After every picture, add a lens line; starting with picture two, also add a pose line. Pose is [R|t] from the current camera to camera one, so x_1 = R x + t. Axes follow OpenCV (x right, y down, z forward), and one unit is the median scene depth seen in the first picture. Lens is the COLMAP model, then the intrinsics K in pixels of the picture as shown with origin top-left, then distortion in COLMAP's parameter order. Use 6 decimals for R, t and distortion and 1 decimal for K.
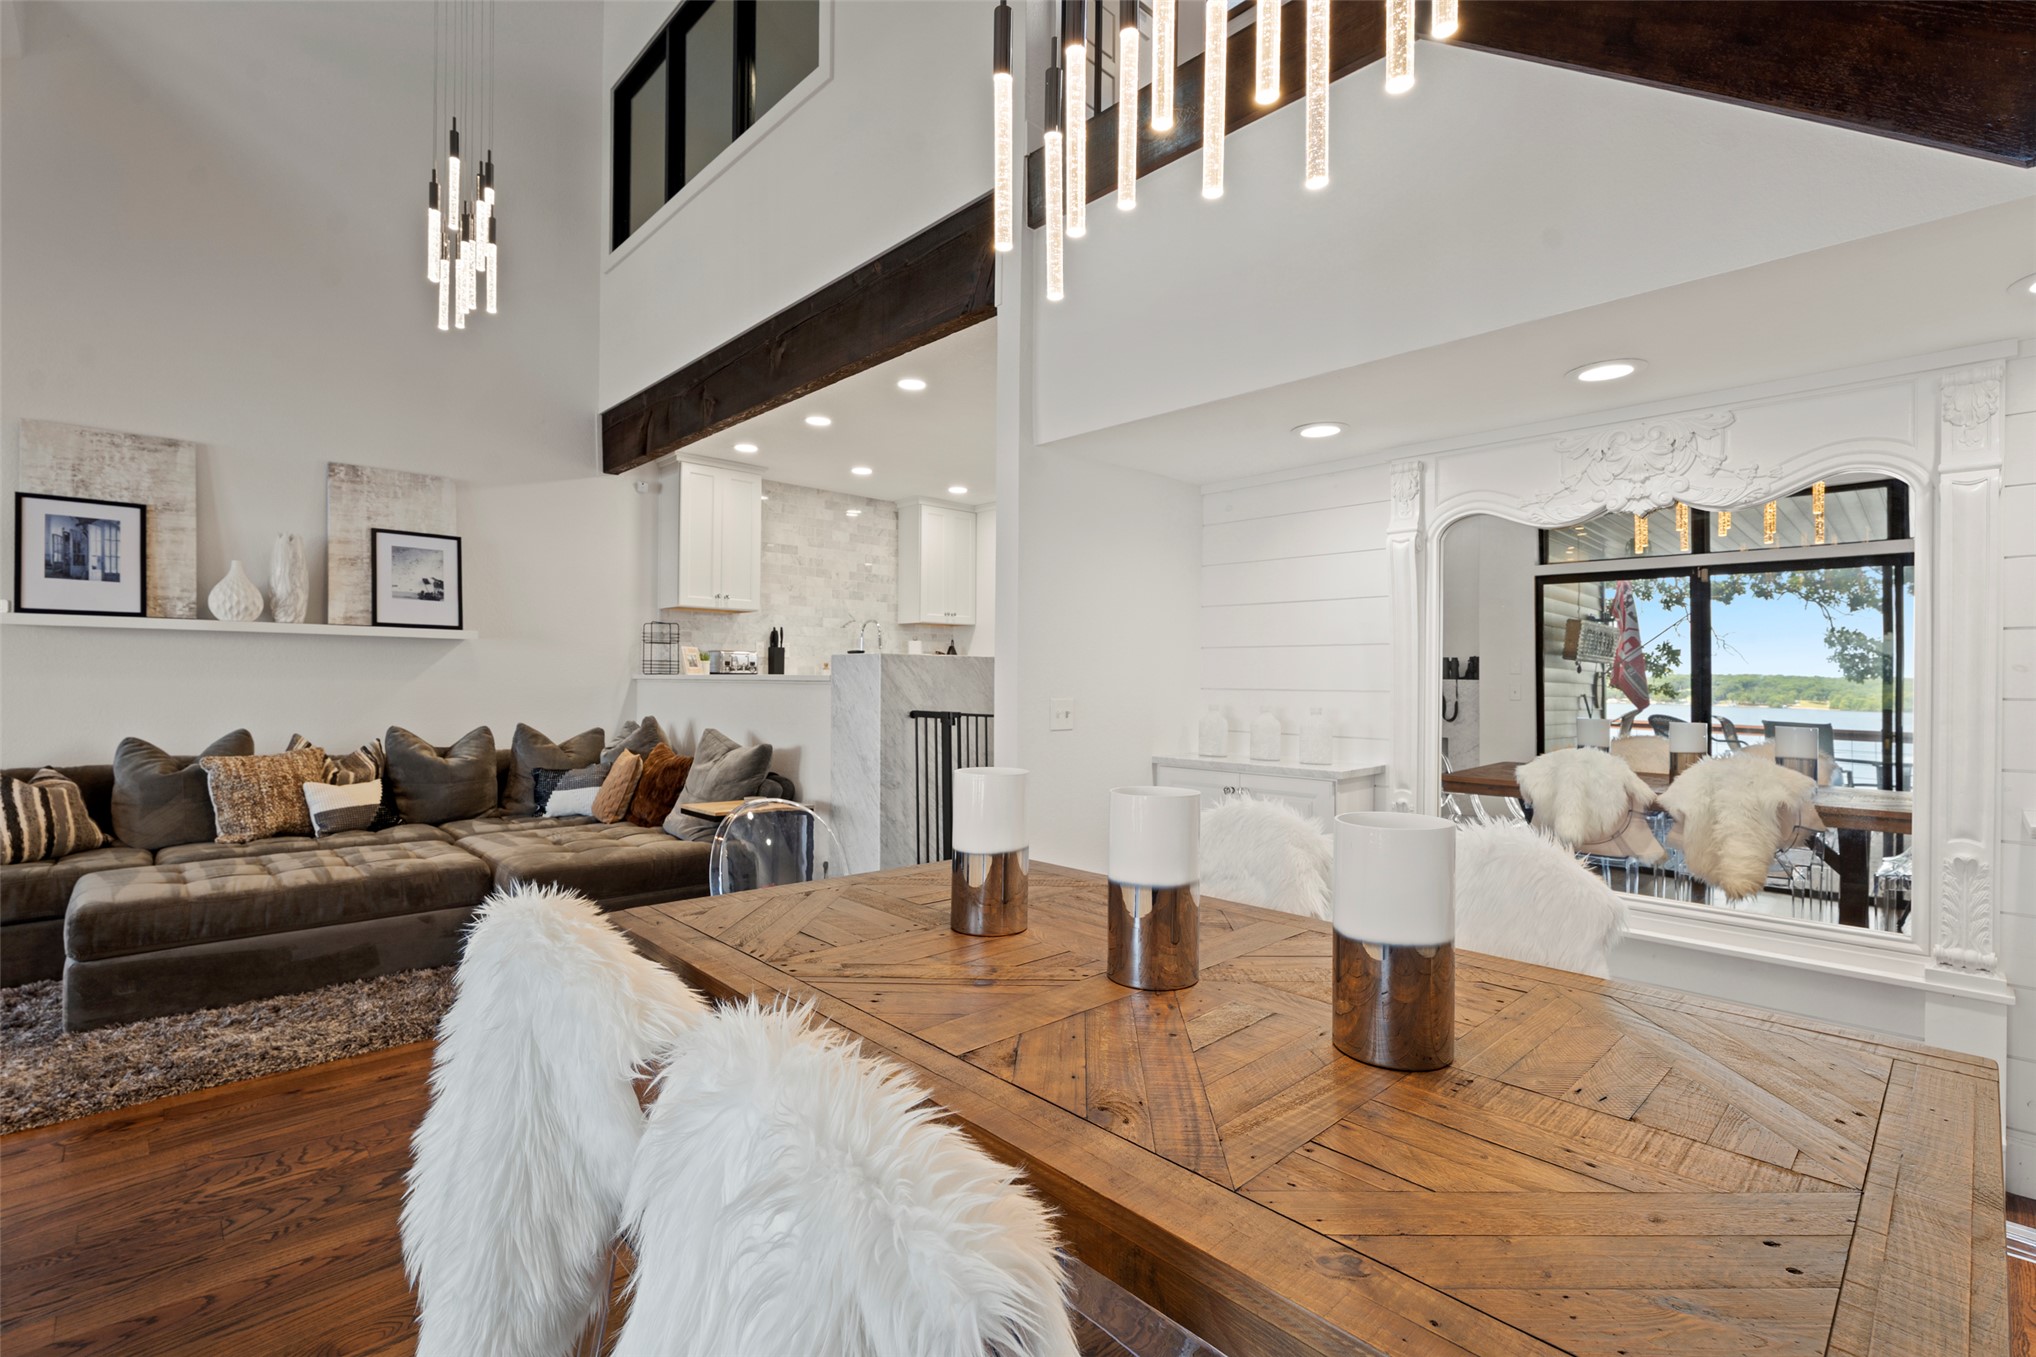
lens RADIAL K [[918.0, 0, 1025.9], [0, 918.0, 682.9], [0, 0, 1]] dist [0.007720, -0.003059]
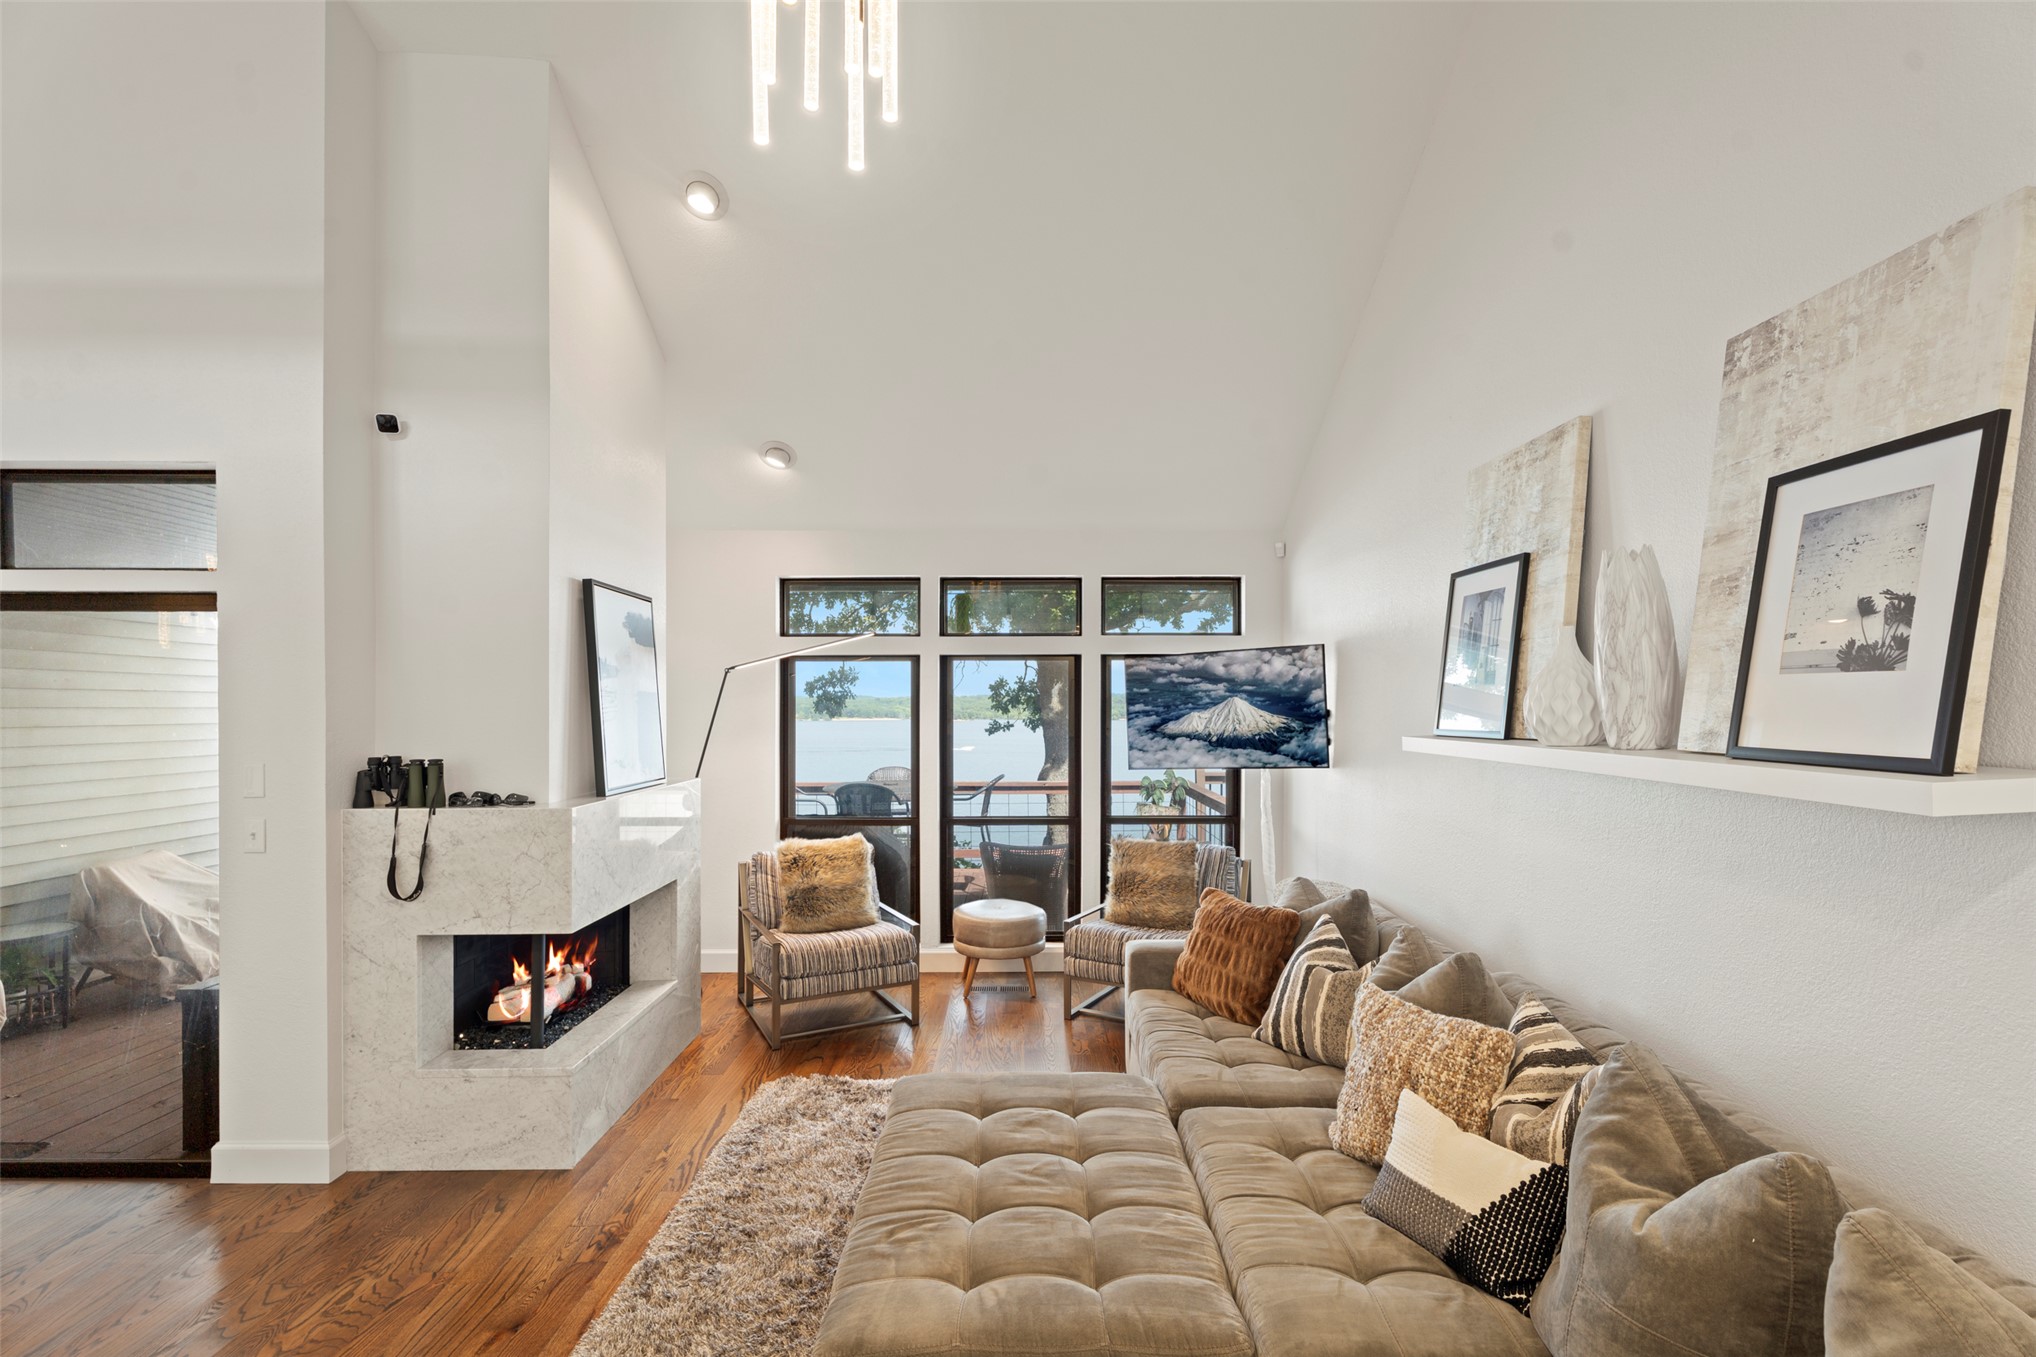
lens RADIAL K [[918.0, 0, 1019.9], [0, 918.0, 711.9], [0, 0, 1]] dist [0.007720, -0.003059]
pose [[-0.680379, -0.005982, -0.732836, -0.282571], [-0.011406, 0.999932, 0.002427, -0.084477], [0.732771, 0.010011, -0.680401, 1.143435]]
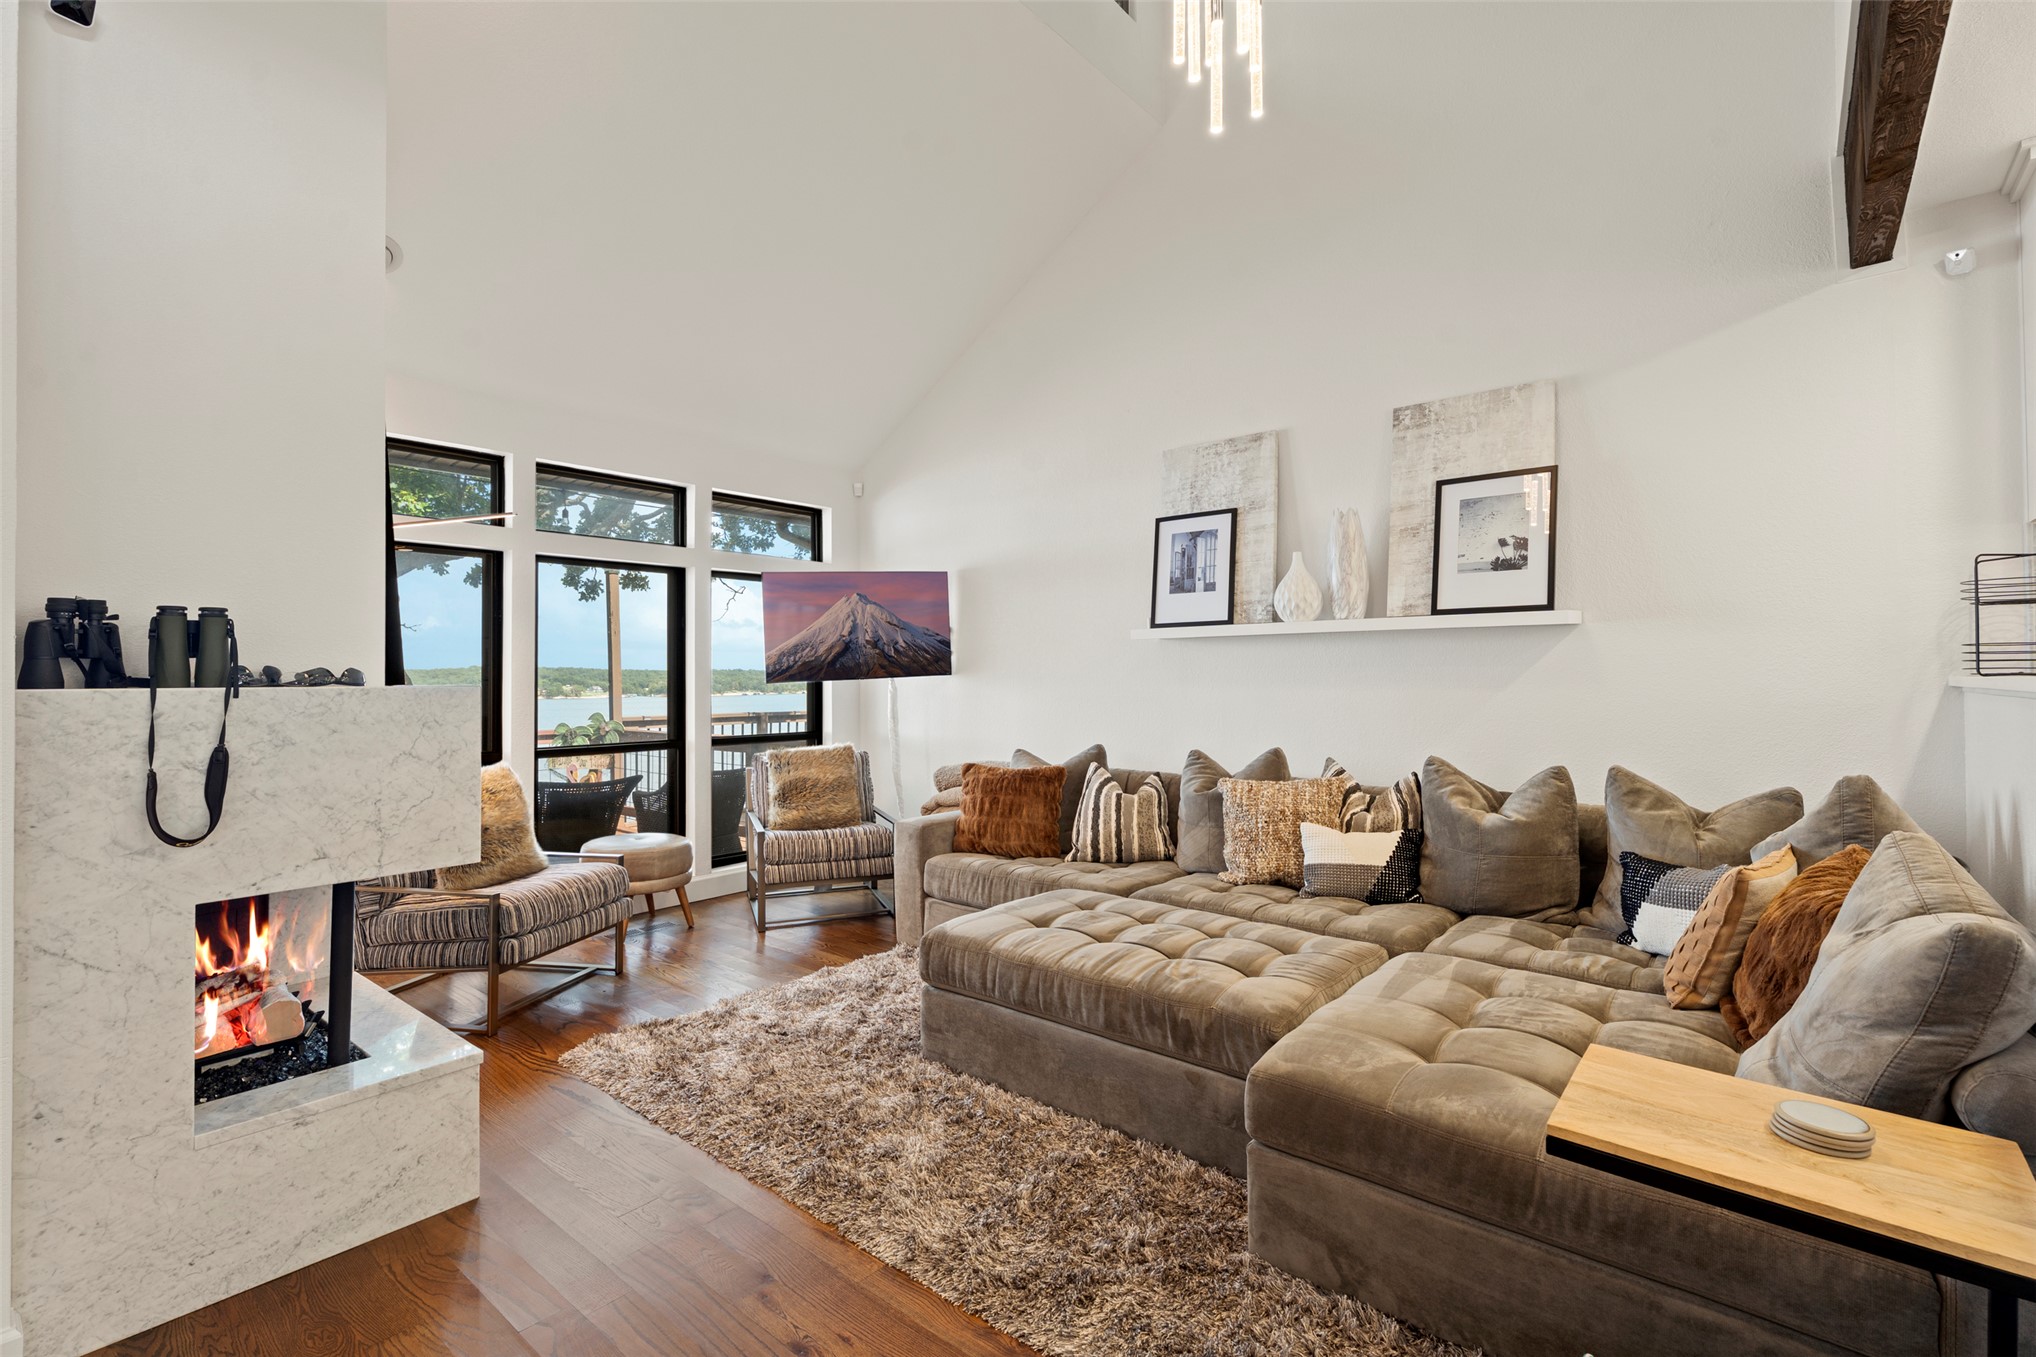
lens RADIAL K [[918.0, 0, 1028.8], [0, 918.0, 662.6], [0, 0, 1]] dist [0.007720, -0.003059]
pose [[0.118668, -0.028971, -0.992511, -0.033318], [0.000815, 0.999577, -0.029080, -0.004156], [0.992934, 0.002642, 0.118641, 0.658115]]
